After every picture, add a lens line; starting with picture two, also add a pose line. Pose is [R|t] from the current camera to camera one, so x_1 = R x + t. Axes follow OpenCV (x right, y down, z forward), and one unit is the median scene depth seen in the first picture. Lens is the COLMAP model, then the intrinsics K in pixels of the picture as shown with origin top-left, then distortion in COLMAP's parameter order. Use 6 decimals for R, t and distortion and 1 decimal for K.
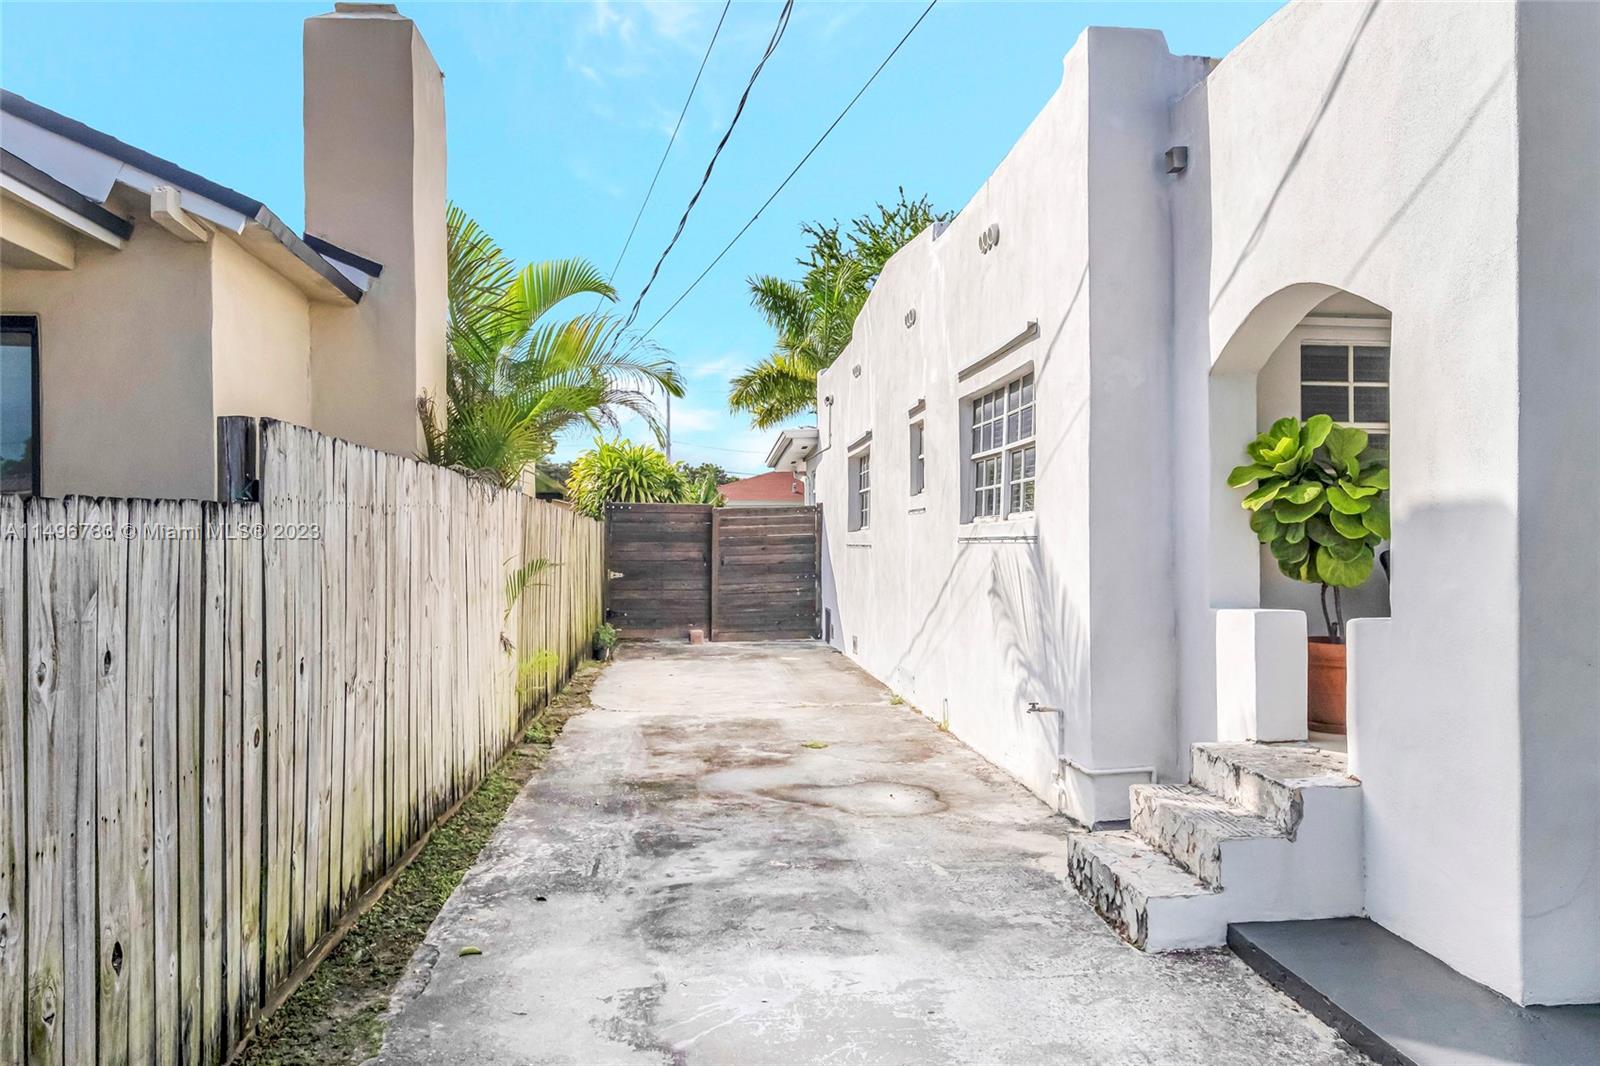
lens RADIAL K [[1156.1, 0, 800.5], [0, 1156.1, 522.9], [0, 0, 1]] dist [-0.004354, 0.007129]
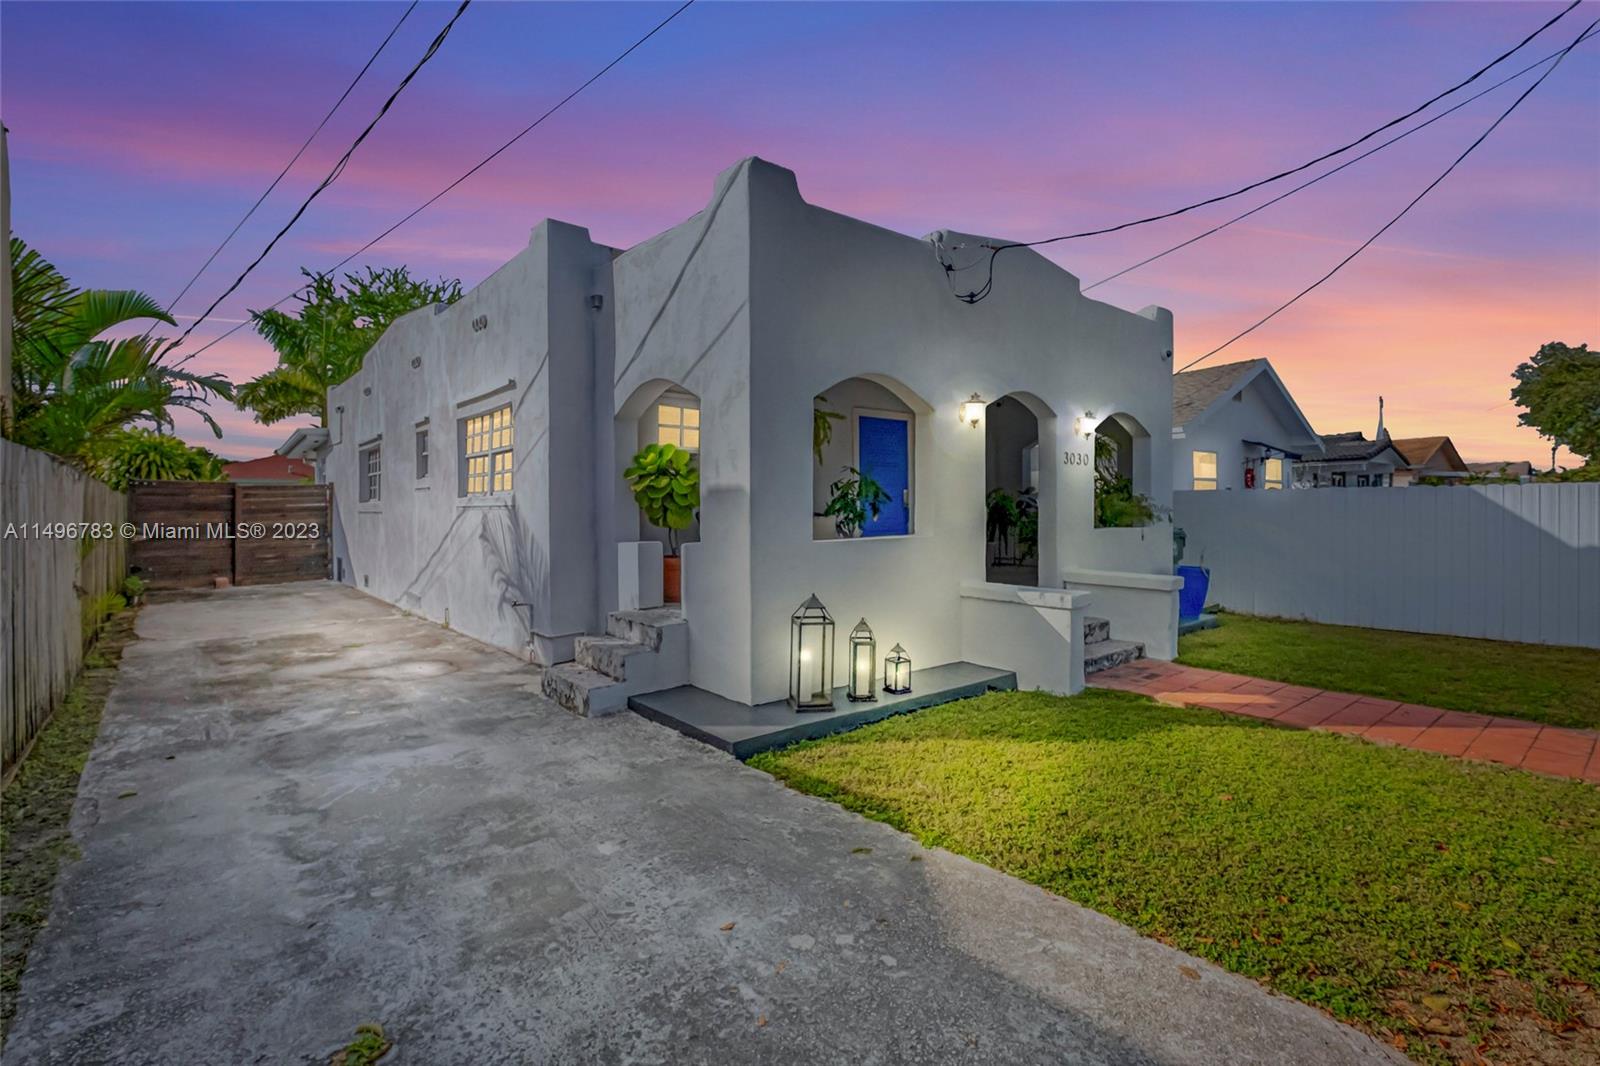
lens RADIAL K [[819.9, 0, 799.7], [0, 819.9, 523.0], [0, 0, 1]] dist [-0.000065, 0.000098]
pose [[0.828233, -0.014964, 0.560184, -0.137772], [-0.002877, 0.999517, 0.030953, -0.000423], [-0.560376, -0.027248, 0.827790, -0.264127]]
